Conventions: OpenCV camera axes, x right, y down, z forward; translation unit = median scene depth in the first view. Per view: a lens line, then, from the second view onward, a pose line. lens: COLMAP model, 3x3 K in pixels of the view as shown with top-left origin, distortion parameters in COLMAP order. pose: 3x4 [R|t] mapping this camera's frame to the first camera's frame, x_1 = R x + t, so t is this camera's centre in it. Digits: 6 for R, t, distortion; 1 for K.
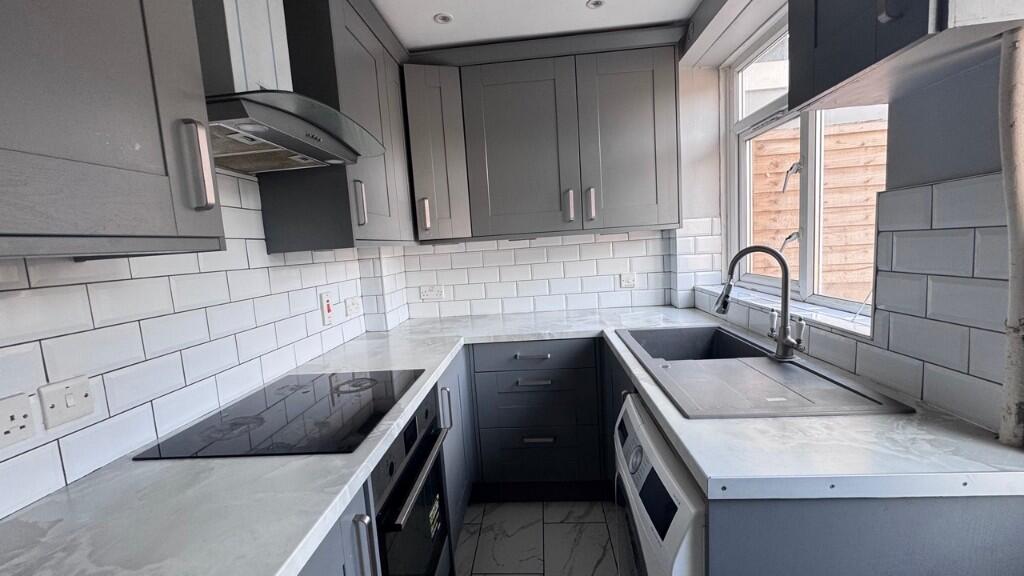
lens RADIAL K [[408.5, 0, 510.3], [0, 408.5, 288.4], [0, 0, 1]] dist [-0.002723, 0.000265]
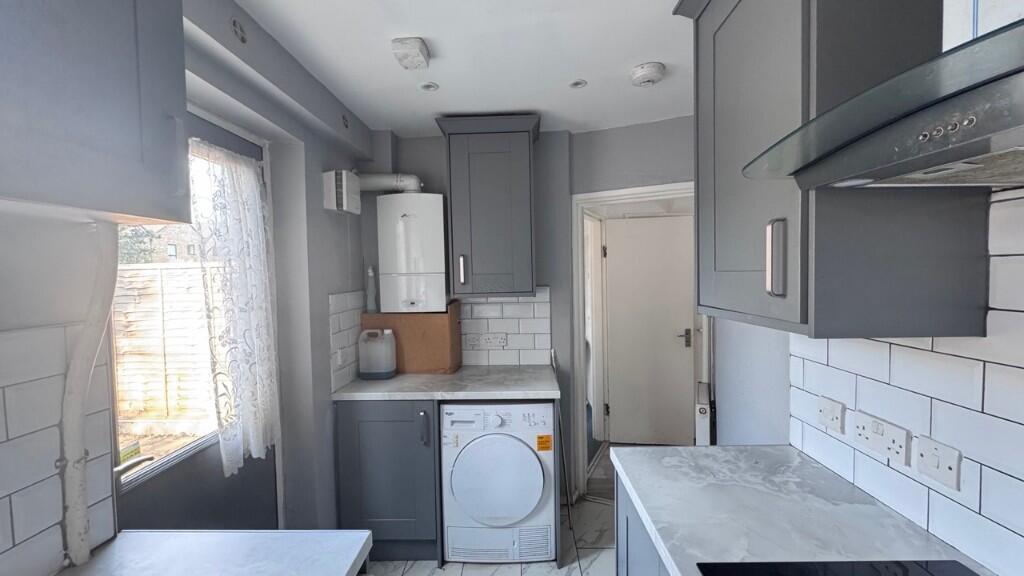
lens RADIAL K [[408.5, 0, 510.3], [0, 408.5, 288.4], [0, 0, 1]] dist [-0.002723, 0.000265]
pose [[-0.994950, 0.090753, -0.042869, 0.007430], [0.083399, 0.985168, 0.149962, -0.178829], [0.055842, 0.145630, -0.987762, 0.822298]]
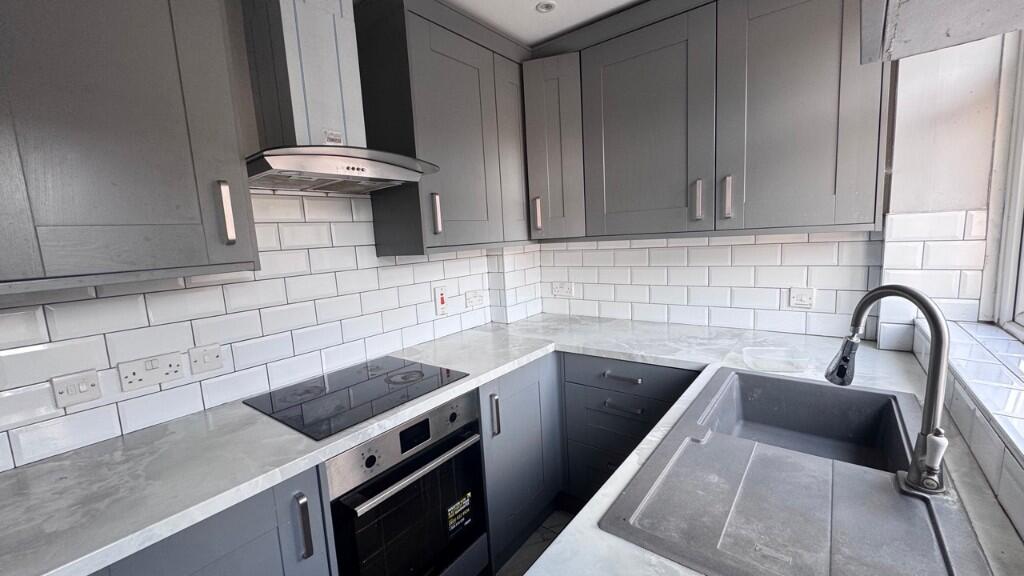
lens RADIAL K [[408.5, 0, 510.3], [0, 408.5, 288.4], [0, 0, 1]] dist [-0.002723, 0.000265]
pose [[0.829569, 0.089364, -0.551207, 0.330051], [-0.055654, 0.995428, 0.077625, -0.081742], [0.555623, -0.033719, 0.830750, 0.146760]]
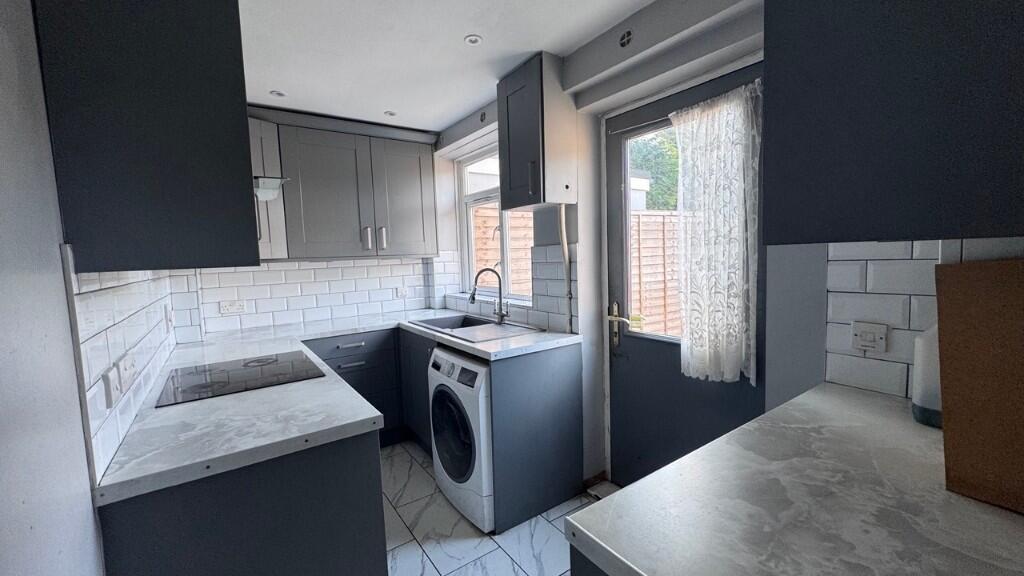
lens RADIAL K [[408.5, 0, 510.3], [0, 408.5, 288.4], [0, 0, 1]] dist [-0.002723, 0.000265]
pose [[0.775862, -0.014253, 0.630741, -0.407660], [0.051903, 0.997798, -0.041298, 0.059555], [-0.628764, 0.064779, 0.774893, -0.439197]]
